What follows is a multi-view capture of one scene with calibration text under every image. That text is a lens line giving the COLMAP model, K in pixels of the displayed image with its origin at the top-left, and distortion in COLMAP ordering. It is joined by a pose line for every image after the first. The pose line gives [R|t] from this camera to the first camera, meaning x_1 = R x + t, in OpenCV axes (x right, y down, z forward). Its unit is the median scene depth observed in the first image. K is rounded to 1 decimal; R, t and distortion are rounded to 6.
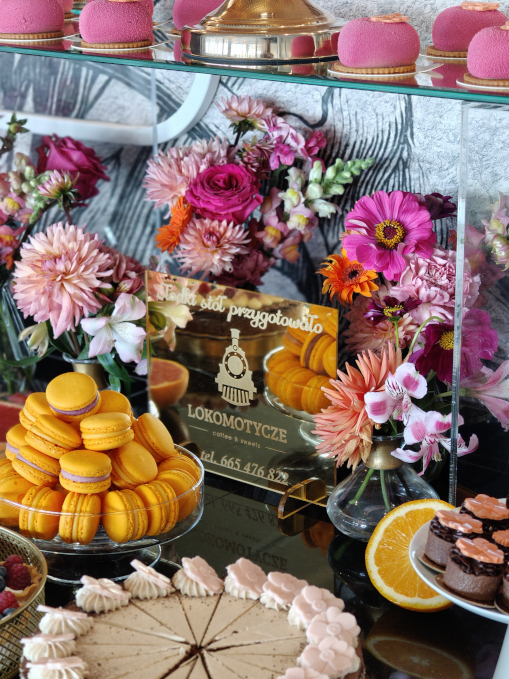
lens RADIAL K [[1602.6, 0, 252.7], [0, 1602.6, 344.4], [0, 0, 1]] dist [-0.078384, 0.000000]
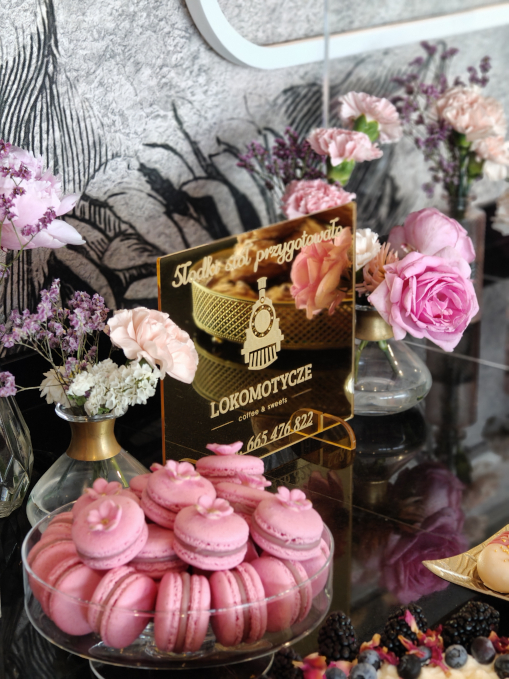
lens RADIAL K [[1602.6, 0, 253.0], [0, 1602.6, 332.3], [0, 0, 1]] dist [-0.078384, 0.000000]
pose [[0.026028, -0.316080, 0.948375, -0.741650], [0.273445, 0.914766, 0.297374, -0.213083], [-0.961535, 0.251588, 0.110240, 0.845928]]
